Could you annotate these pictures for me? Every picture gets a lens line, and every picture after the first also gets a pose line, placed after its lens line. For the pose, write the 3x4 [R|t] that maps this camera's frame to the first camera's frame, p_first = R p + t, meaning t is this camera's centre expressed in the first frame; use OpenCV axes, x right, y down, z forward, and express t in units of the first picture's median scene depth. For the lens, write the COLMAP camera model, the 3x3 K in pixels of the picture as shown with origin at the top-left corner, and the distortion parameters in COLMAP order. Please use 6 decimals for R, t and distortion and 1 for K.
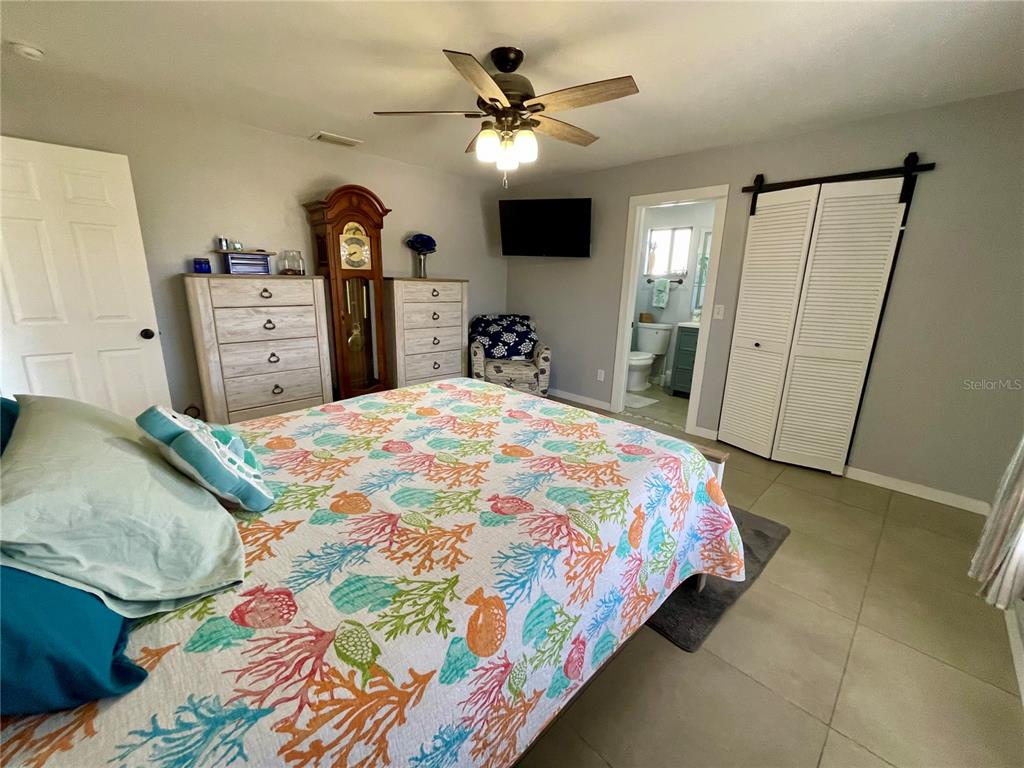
lens RADIAL K [[413.4, 0, 514.1], [0, 413.4, 385.8], [0, 0, 1]] dist [-0.001960, -0.000188]
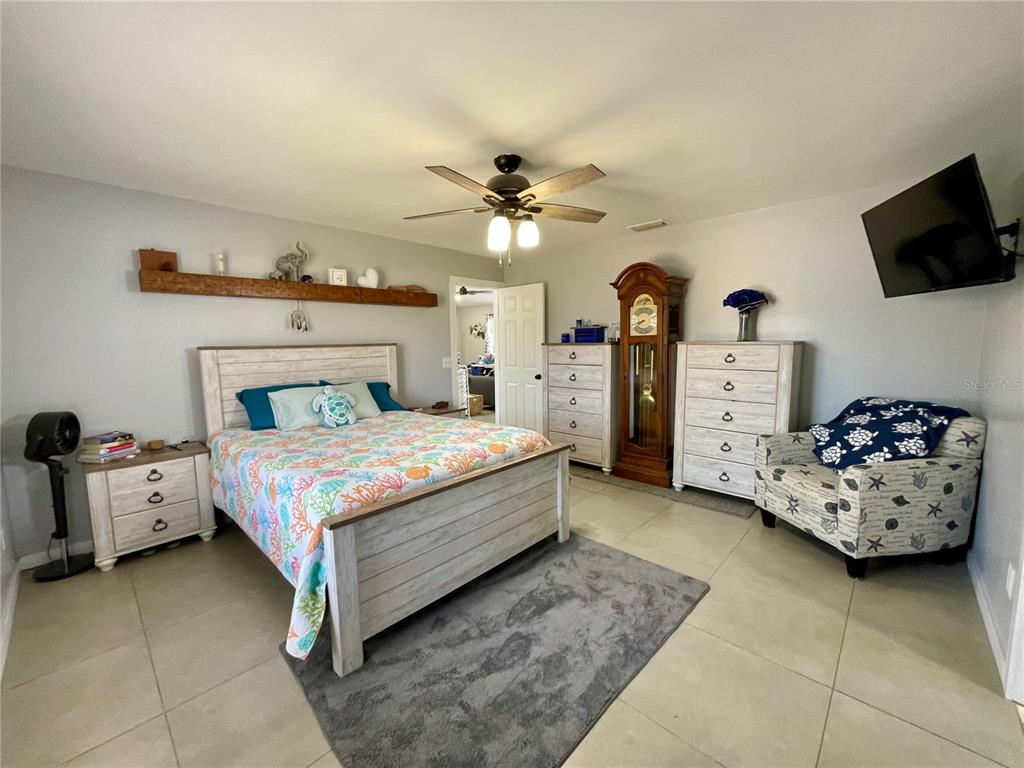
lens RADIAL K [[413.4, 0, 516.7], [0, 413.4, 383.3], [0, 0, 1]] dist [-0.001960, -0.000188]
pose [[0.052001, 0.078015, -0.995595, 0.684595], [-0.232800, 0.970424, 0.063883, -0.148958], [0.971133, 0.228452, 0.068625, 0.620988]]
